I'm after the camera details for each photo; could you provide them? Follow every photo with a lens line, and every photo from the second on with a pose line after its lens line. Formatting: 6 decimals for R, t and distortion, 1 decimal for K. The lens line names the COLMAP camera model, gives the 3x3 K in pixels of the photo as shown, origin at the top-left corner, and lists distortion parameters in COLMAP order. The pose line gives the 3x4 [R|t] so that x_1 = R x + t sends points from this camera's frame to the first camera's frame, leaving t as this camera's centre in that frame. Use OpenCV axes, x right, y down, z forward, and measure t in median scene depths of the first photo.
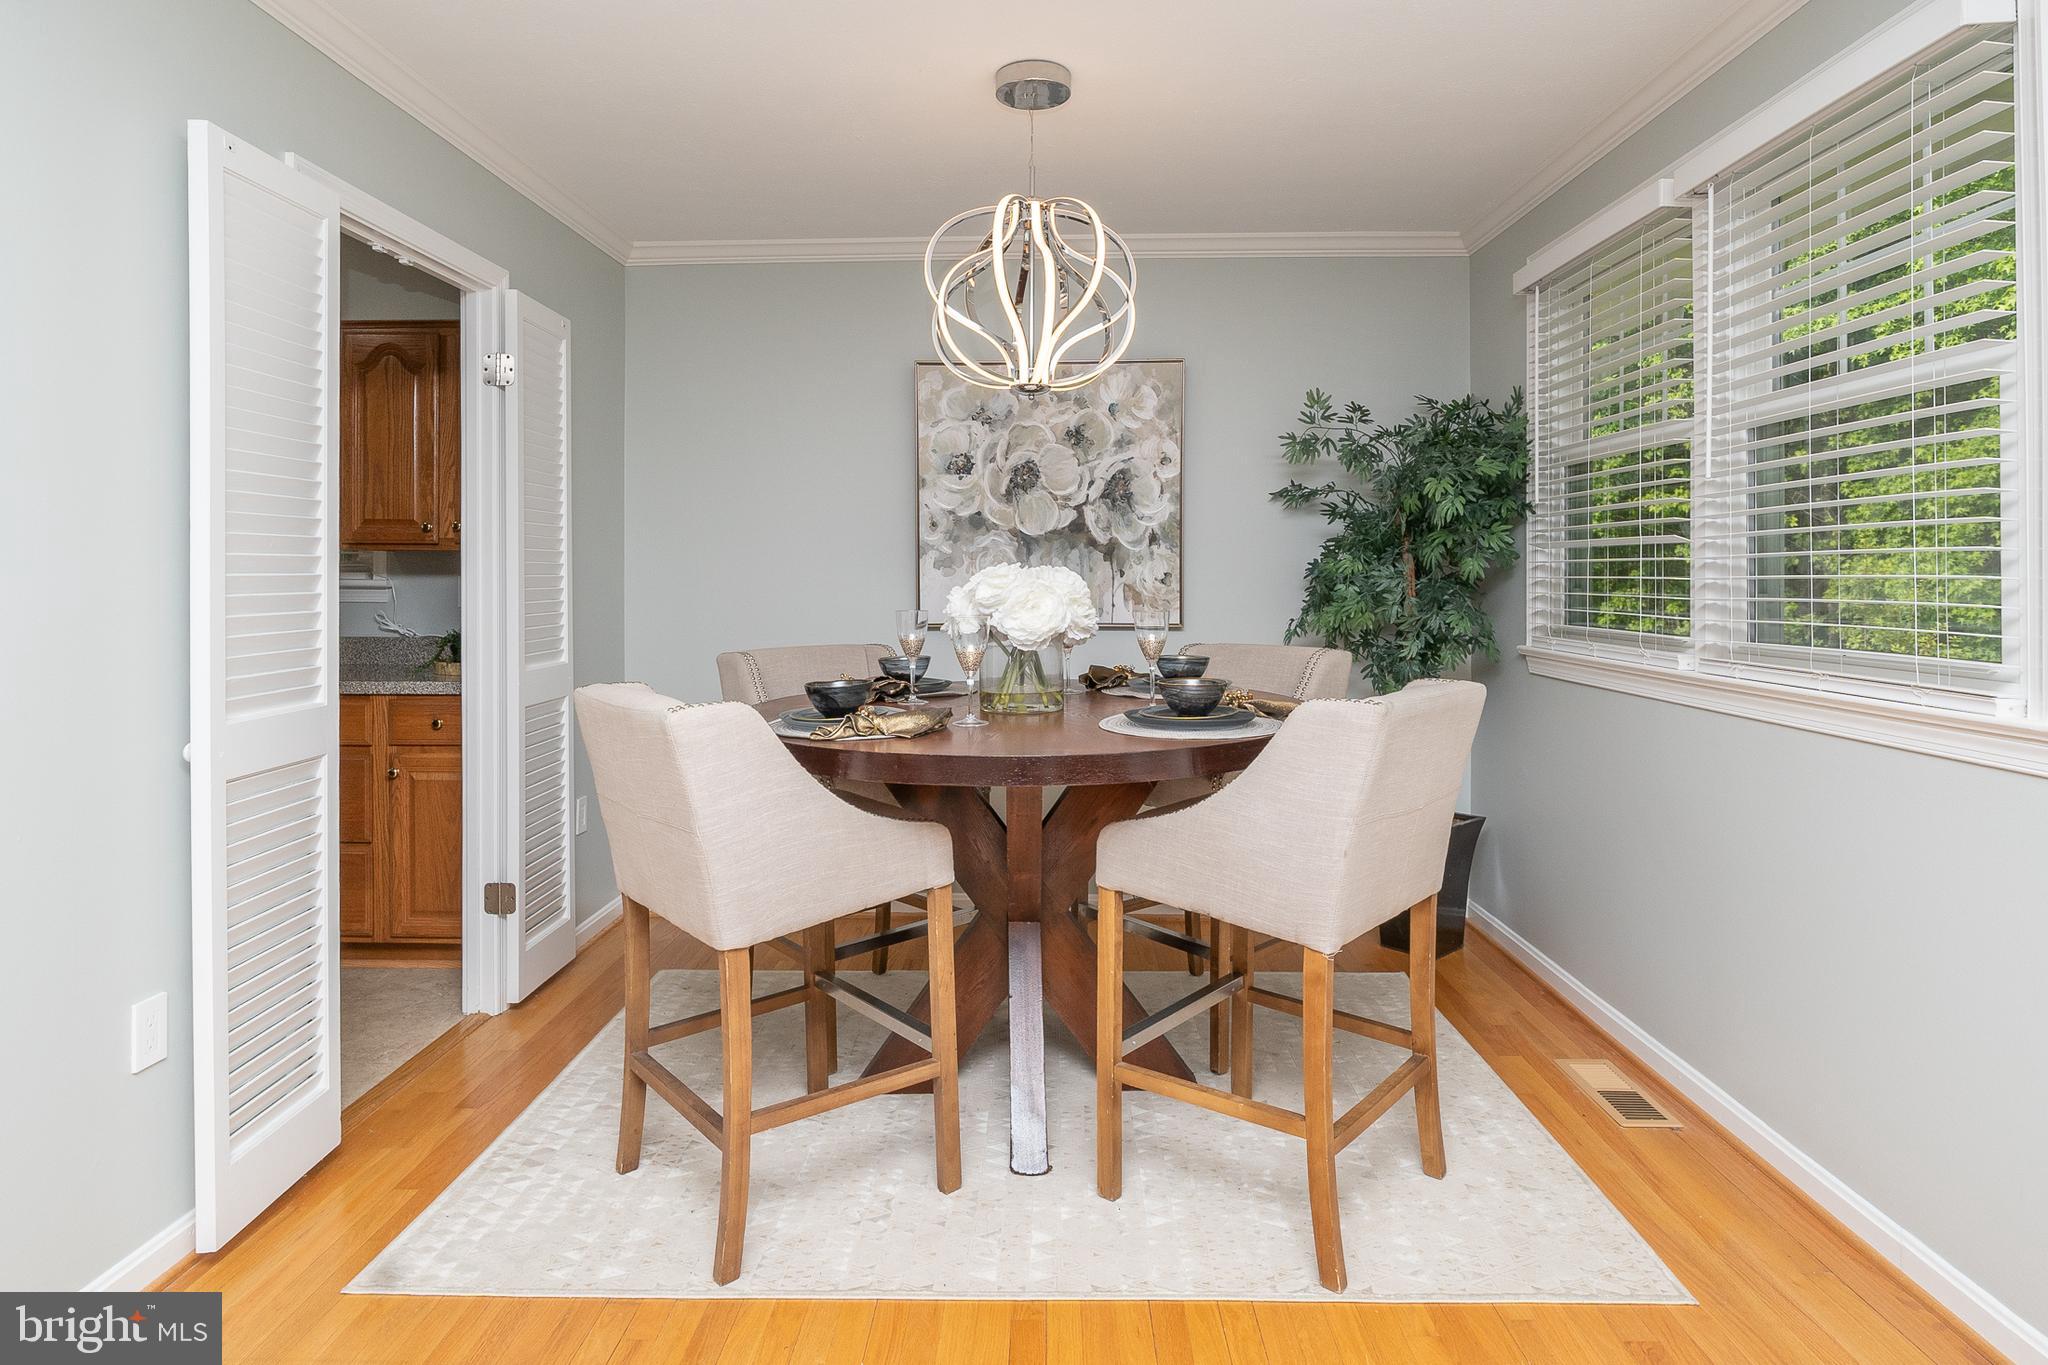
lens RADIAL K [[1102.1, 0, 1018.9], [0, 1102.1, 568.7], [0, 0, 1]] dist [-0.003911, -0.000253]
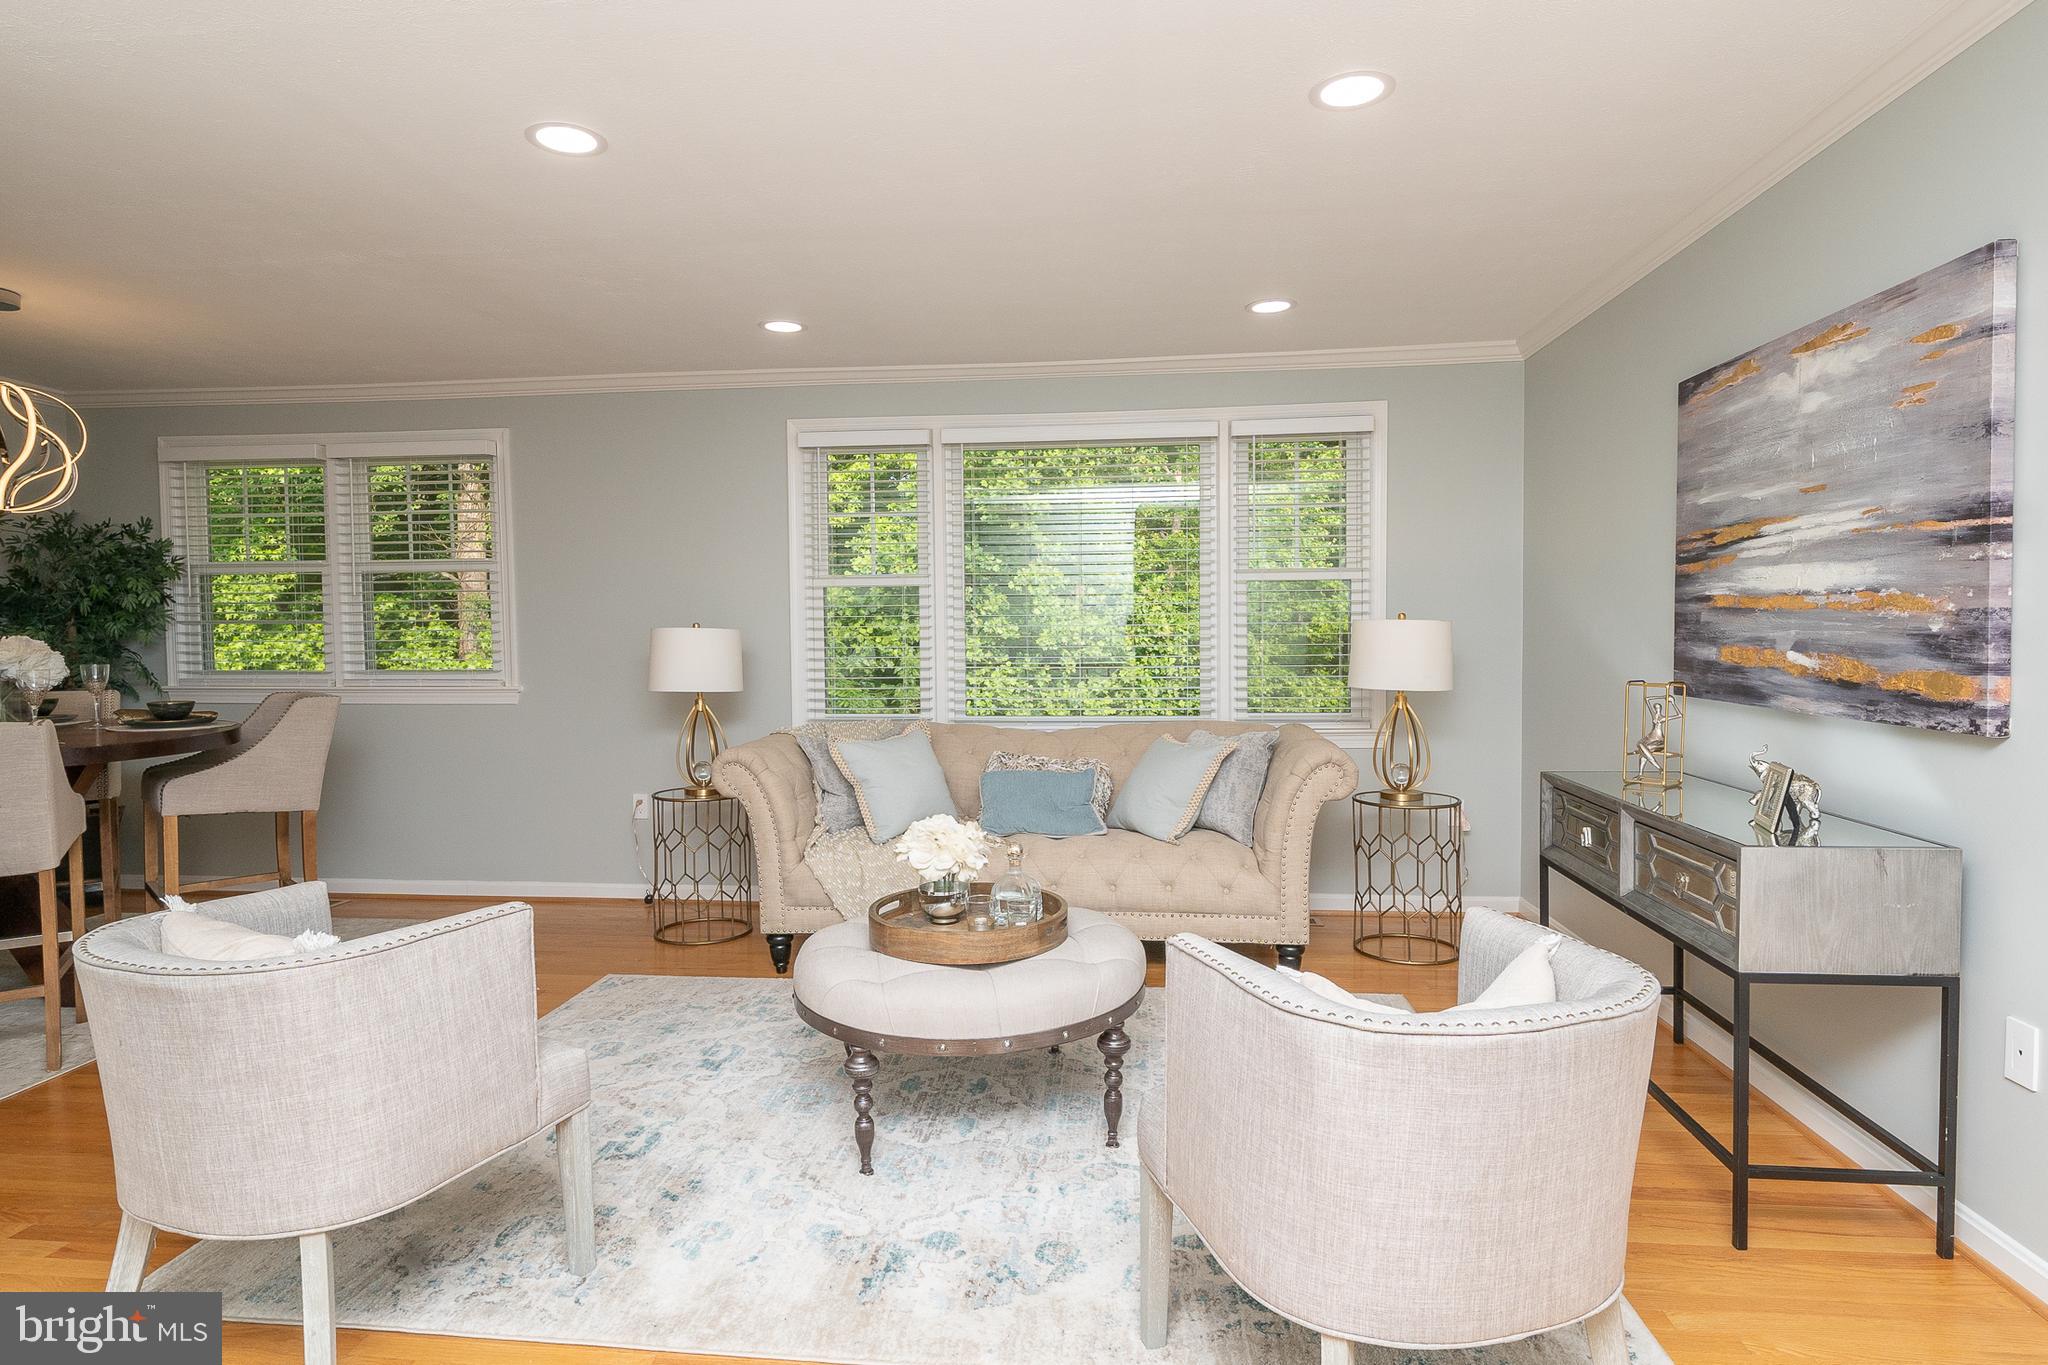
lens RADIAL K [[1102.1, 0, 1021.0], [0, 1102.1, 681.9], [0, 0, 1]] dist [-0.003911, -0.000253]
pose [[0.084358, -0.044083, 0.995460, -0.874397], [-0.008588, 0.998952, 0.044966, -0.015278], [-0.996398, -0.012343, 0.083891, -0.302593]]
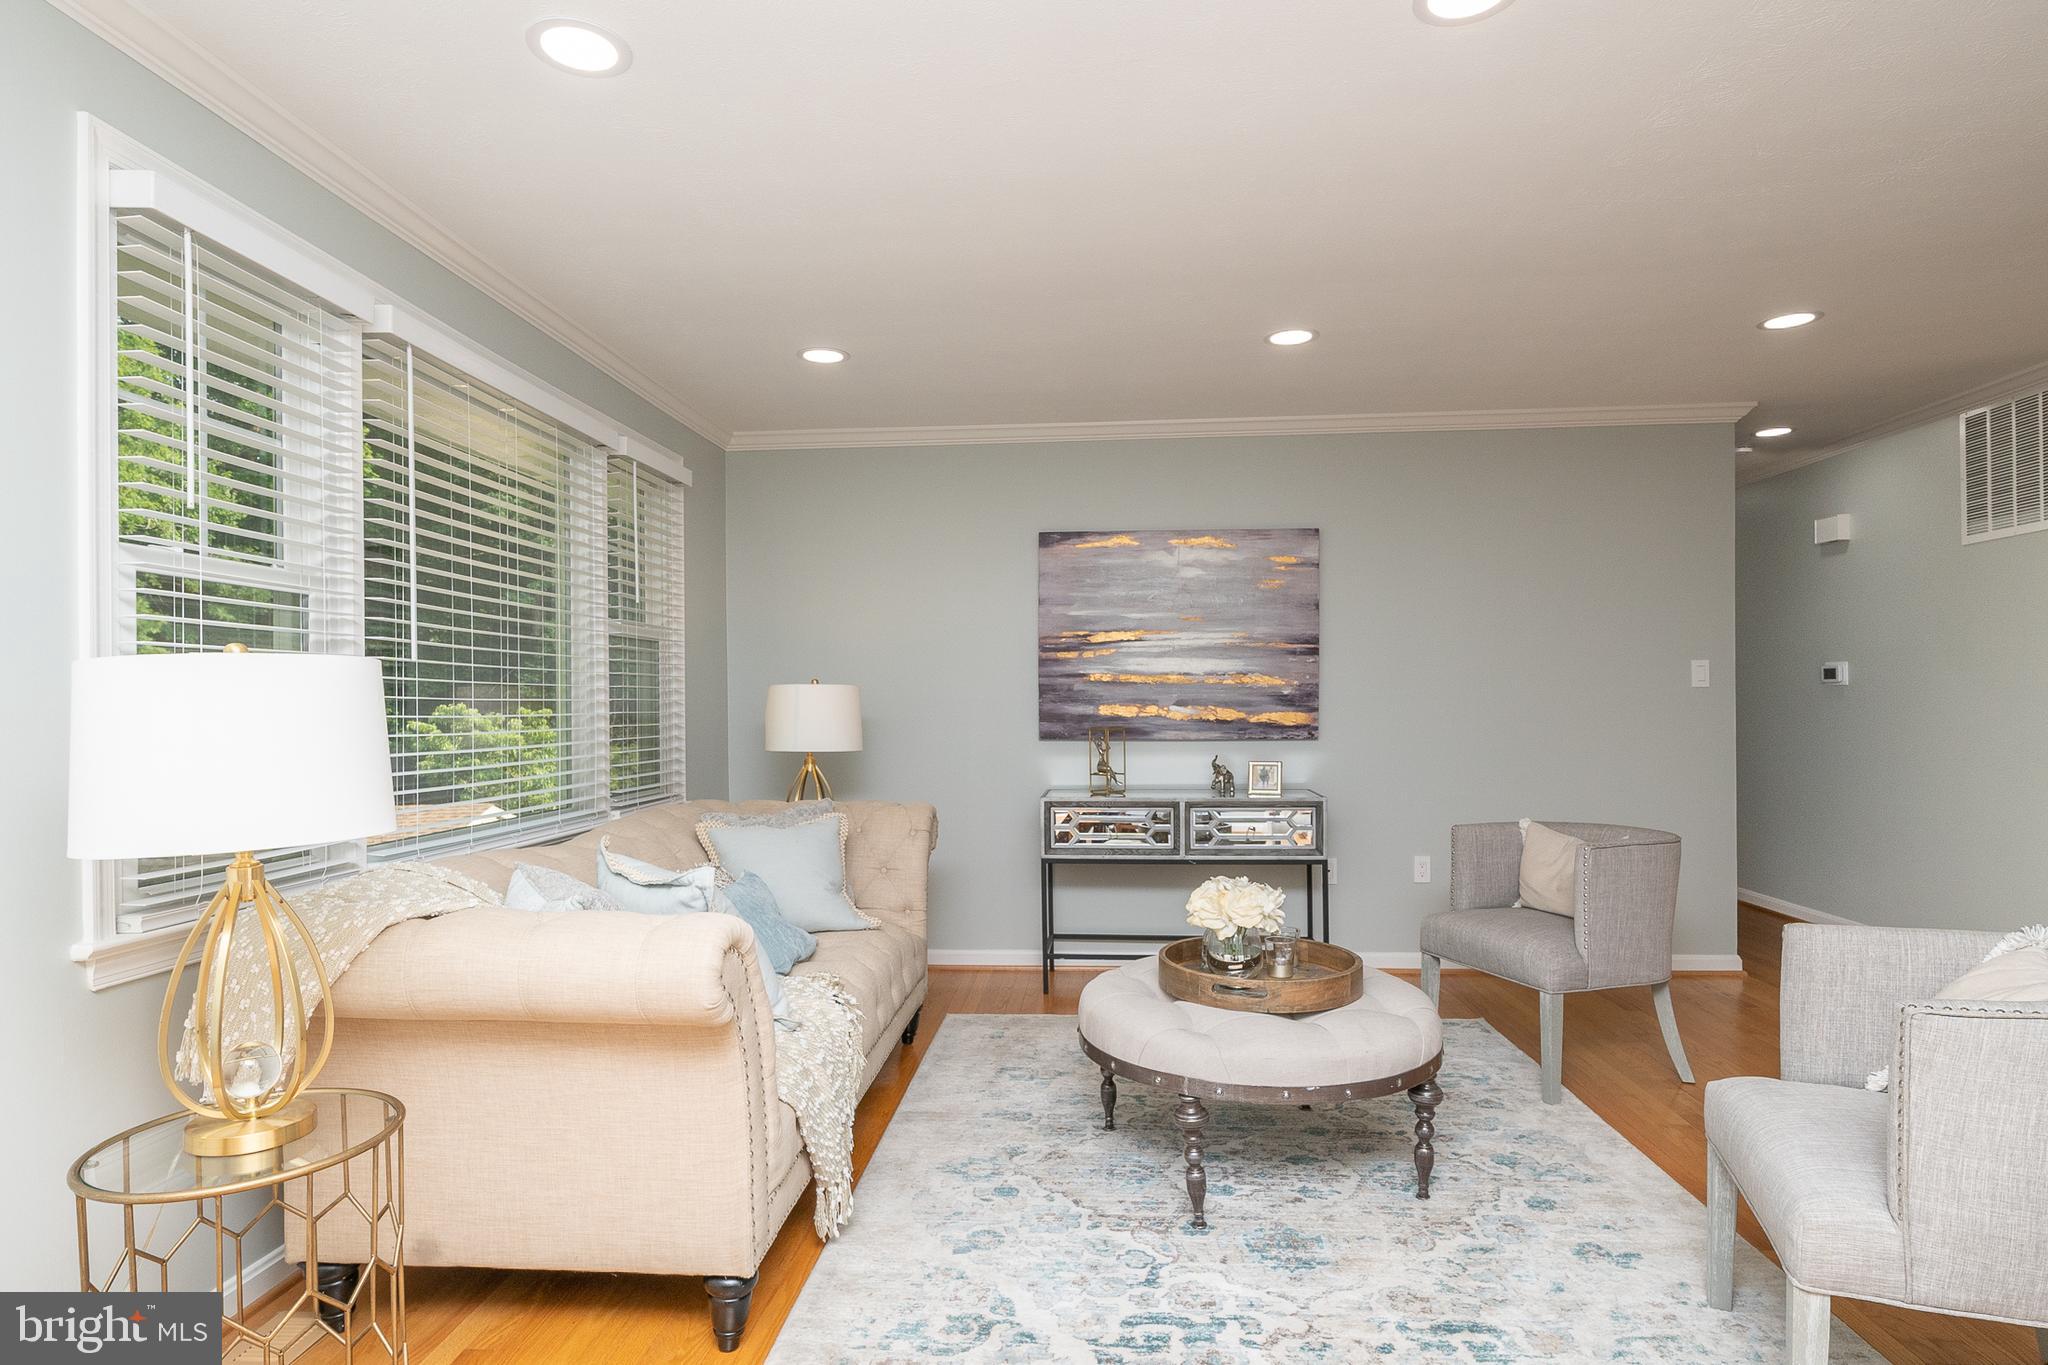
lens RADIAL K [[1102.1, 0, 1021.5], [0, 1102.1, 695.6], [0, 0, 1]] dist [-0.003911, -0.000253]
pose [[-0.998040, 0.013259, 0.061164, -0.053288], [0.011746, 0.999618, -0.025036, 0.009821], [-0.061472, -0.024268, -0.997814, 0.527532]]
